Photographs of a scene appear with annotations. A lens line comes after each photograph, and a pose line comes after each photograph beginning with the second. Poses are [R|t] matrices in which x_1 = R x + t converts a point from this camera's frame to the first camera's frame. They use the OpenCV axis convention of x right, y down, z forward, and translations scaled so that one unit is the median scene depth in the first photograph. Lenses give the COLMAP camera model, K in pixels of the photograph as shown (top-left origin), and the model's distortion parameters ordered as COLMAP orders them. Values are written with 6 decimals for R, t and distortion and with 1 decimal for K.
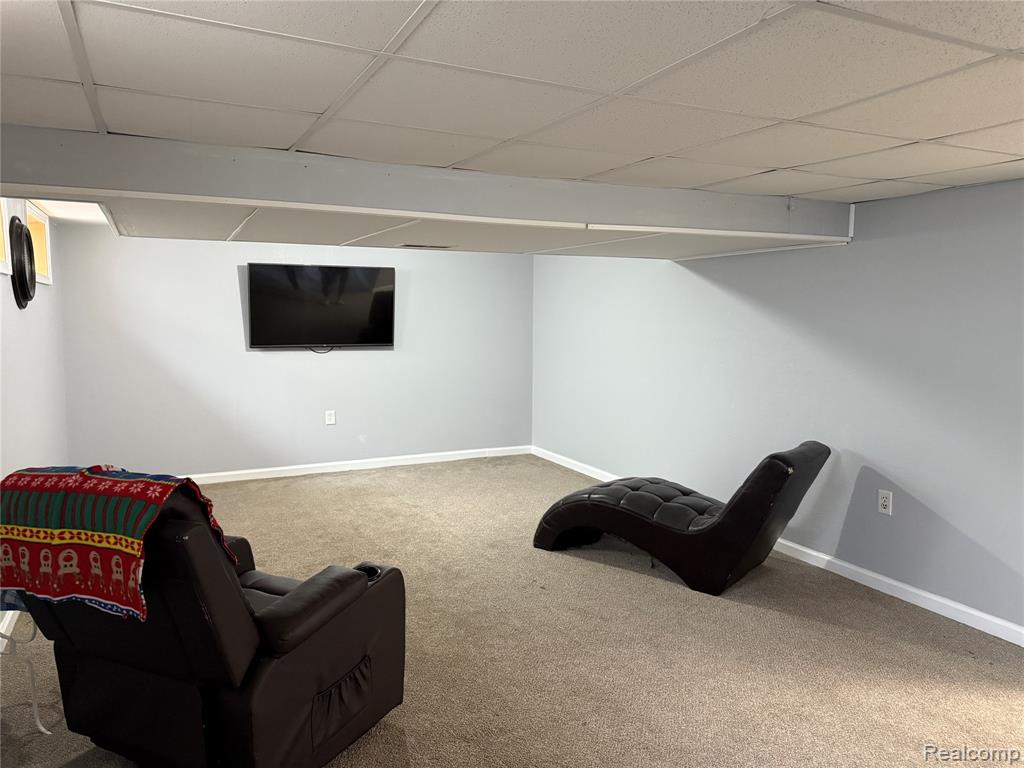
lens RADIAL K [[709.1, 0, 509.8], [0, 709.1, 382.2], [0, 0, 1]] dist [0.055793, -0.075006]
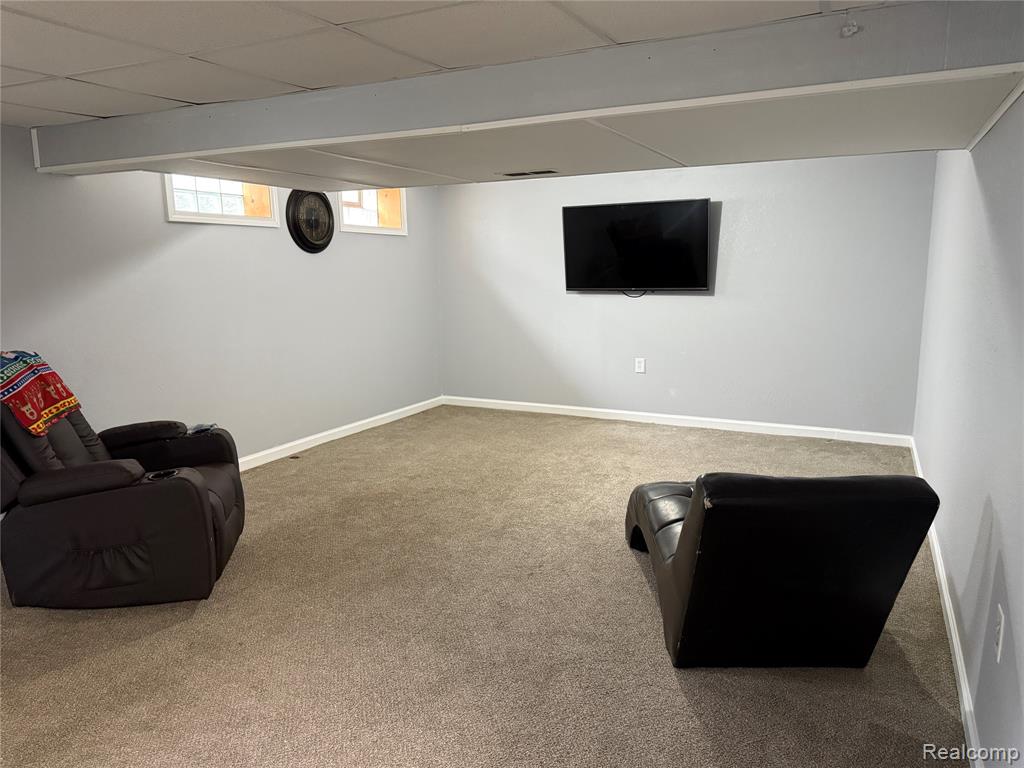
lens RADIAL K [[709.1, 0, 514.1], [0, 709.1, 387.0], [0, 0, 1]] dist [0.055793, -0.075006]
pose [[0.619213, 0.127125, -0.774864, 0.447382], [-0.068239, 0.991786, 0.108181, -0.015360], [0.782252, -0.014111, 0.622802, 0.314075]]
